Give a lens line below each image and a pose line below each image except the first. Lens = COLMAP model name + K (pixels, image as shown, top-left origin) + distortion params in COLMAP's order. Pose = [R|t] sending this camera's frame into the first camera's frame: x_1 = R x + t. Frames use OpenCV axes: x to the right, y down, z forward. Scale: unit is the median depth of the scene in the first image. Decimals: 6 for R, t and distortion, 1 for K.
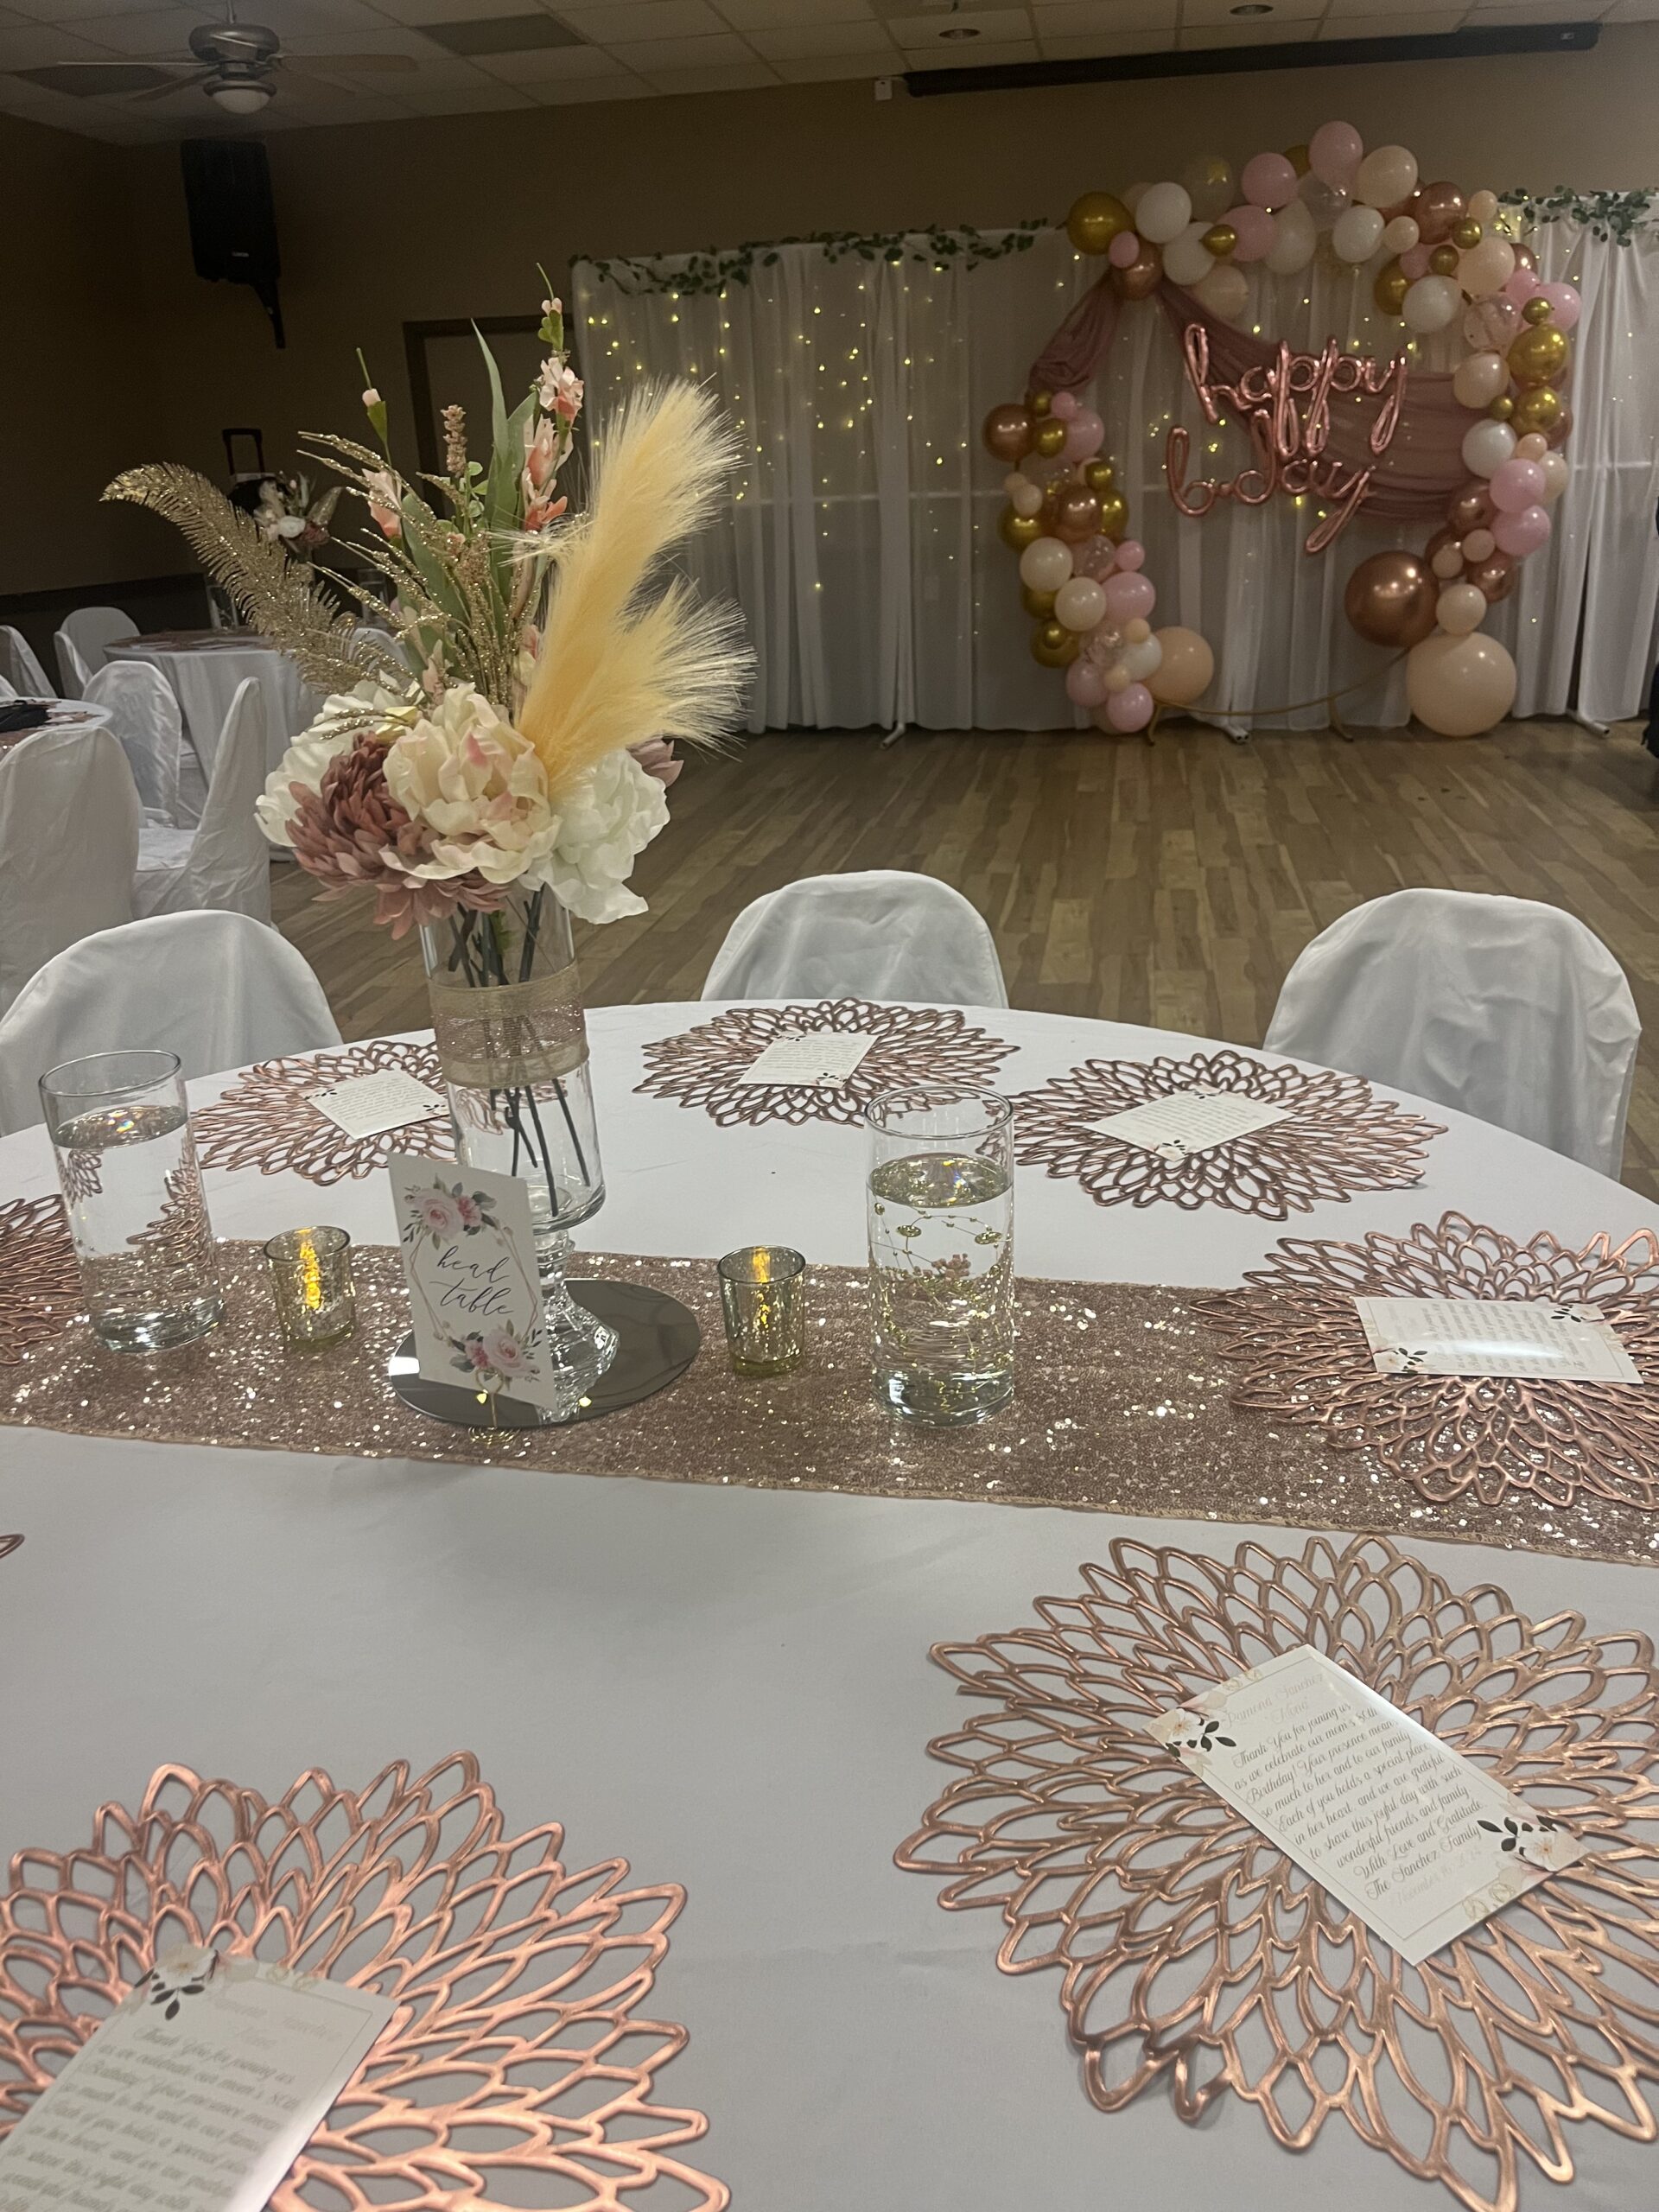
lens RADIAL K [[1665.3, 0, 834.5], [0, 1665.3, 1149.9], [0, 0, 1]] dist [0.071022, -0.103512]
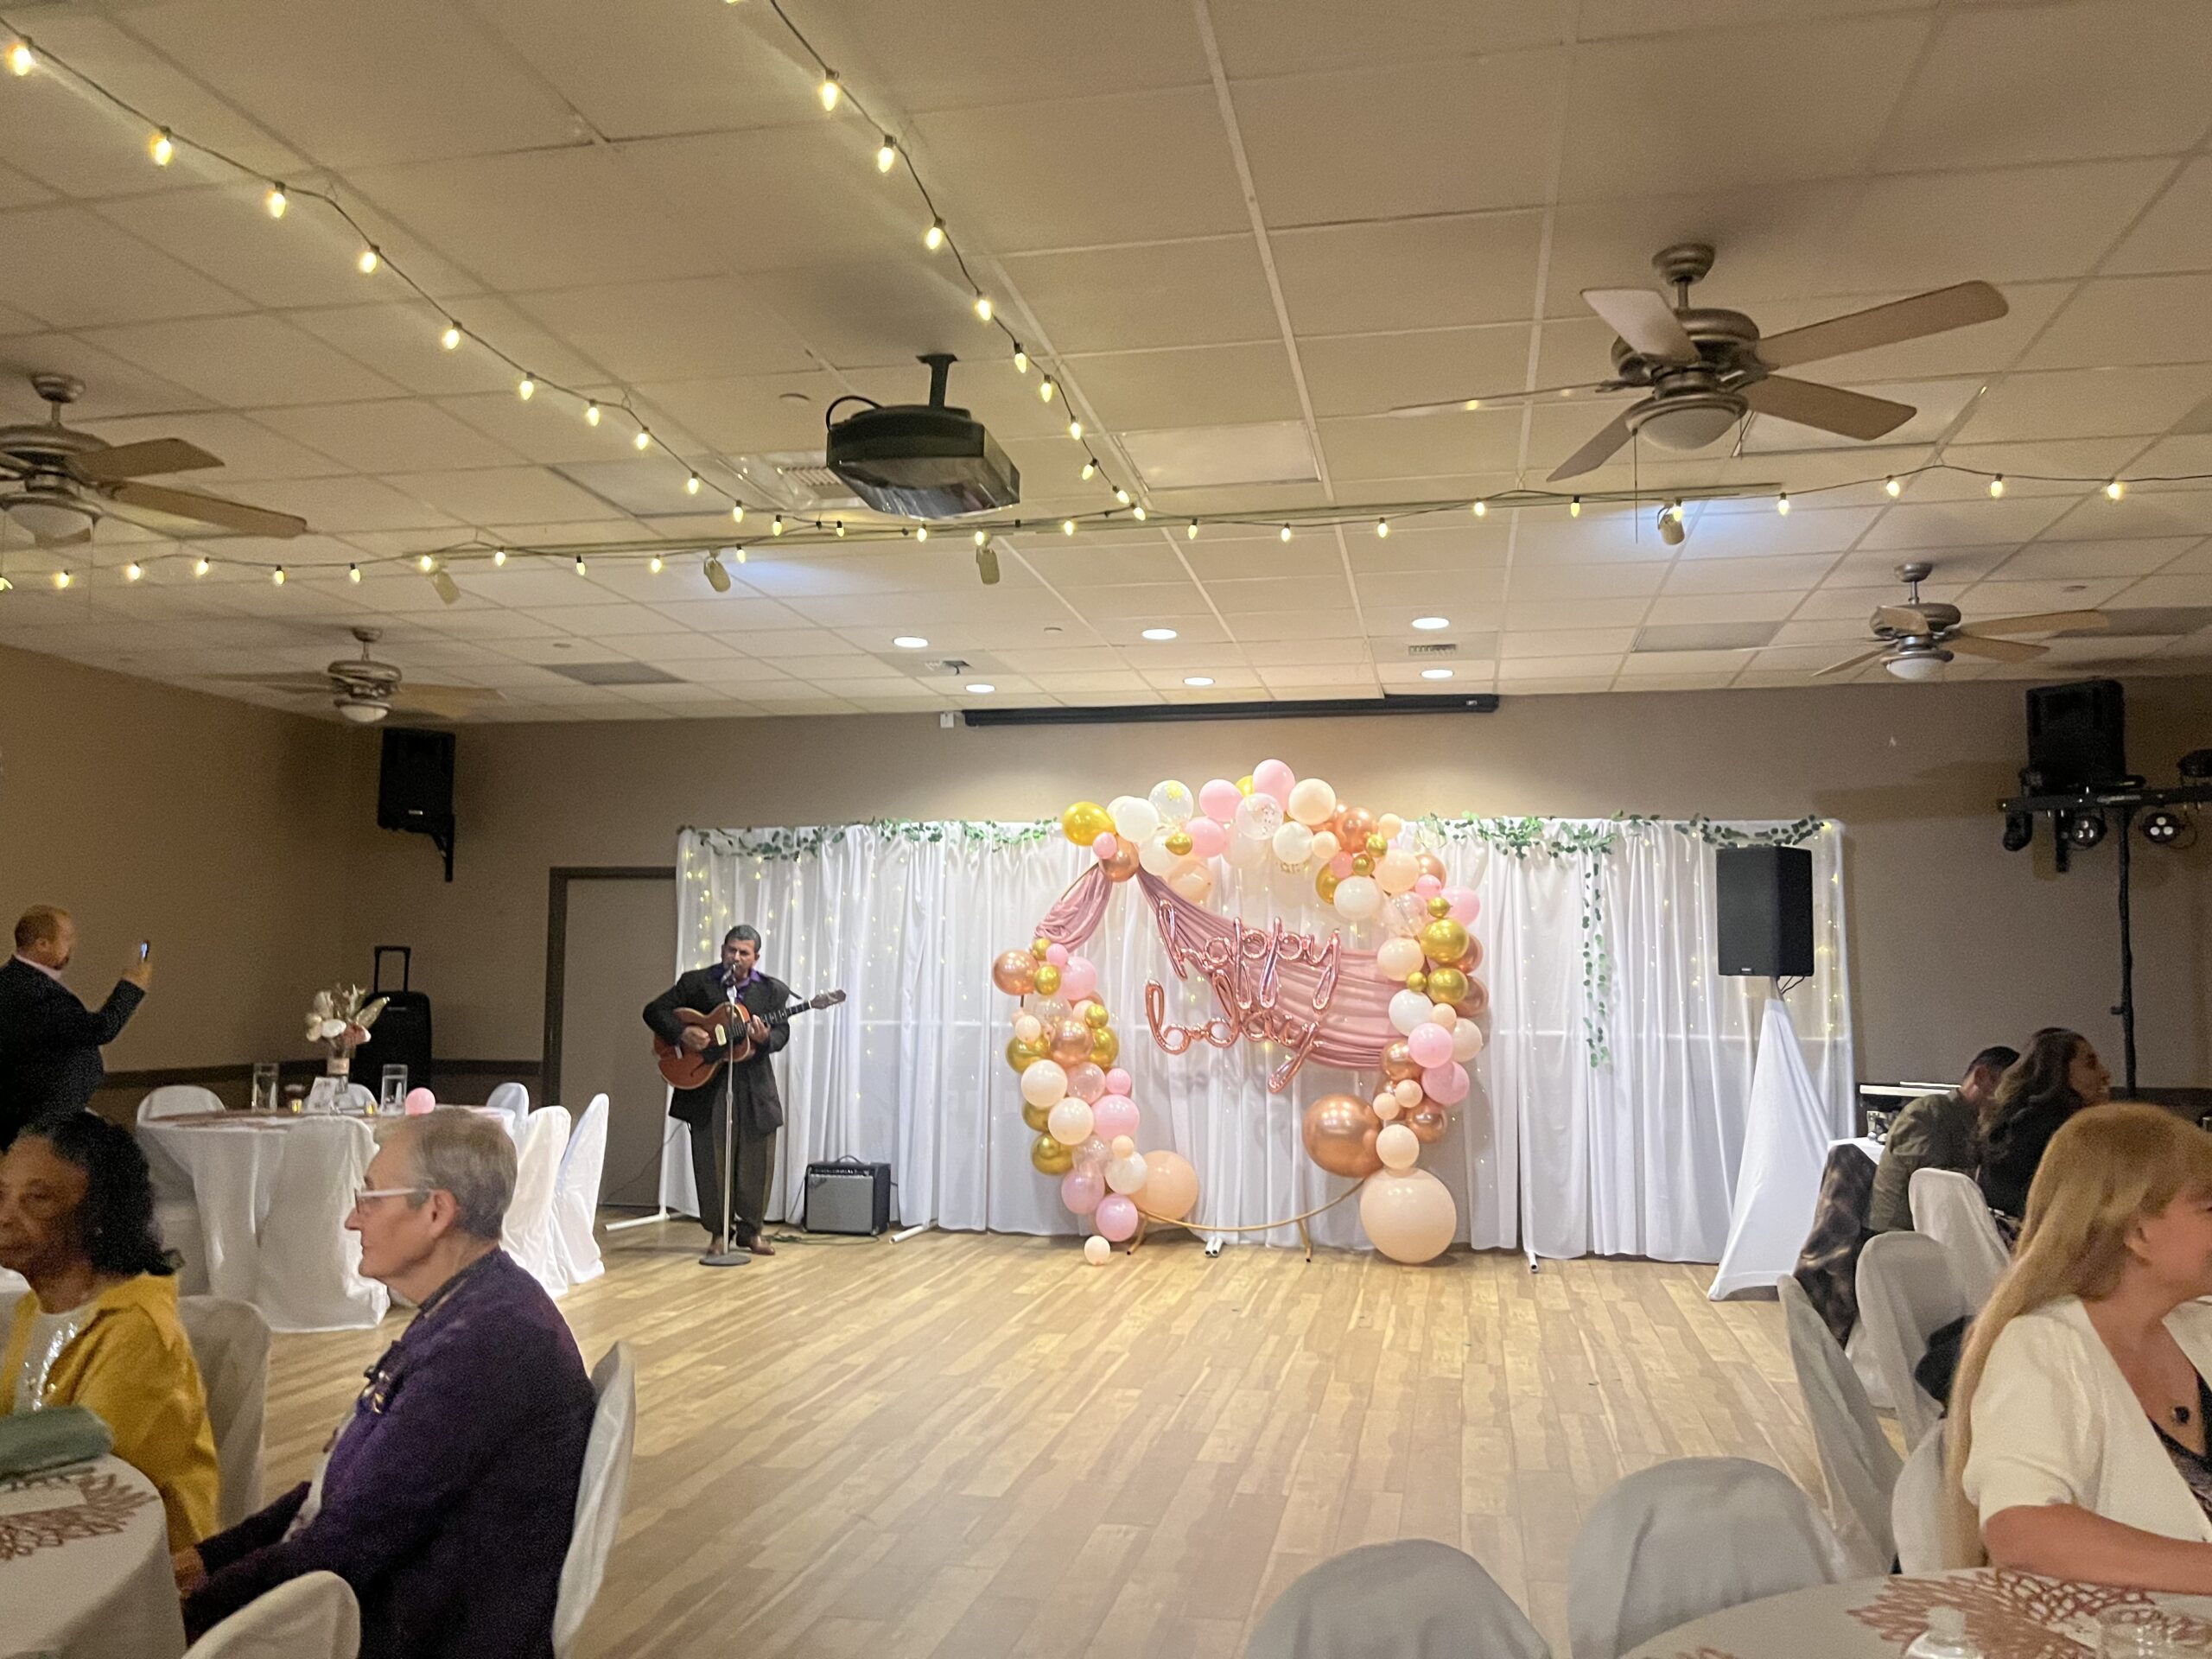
lens RADIAL K [[1665.3, 0, 1106.7], [0, 1665.3, 819.7], [0, 0, 1]] dist [0.071022, -0.103512]
pose [[0.998807, 0.044373, -0.020365, 0.184487], [-0.048751, 0.883736, -0.465439, 0.011522], [-0.002656, 0.465877, 0.884846, -0.072328]]
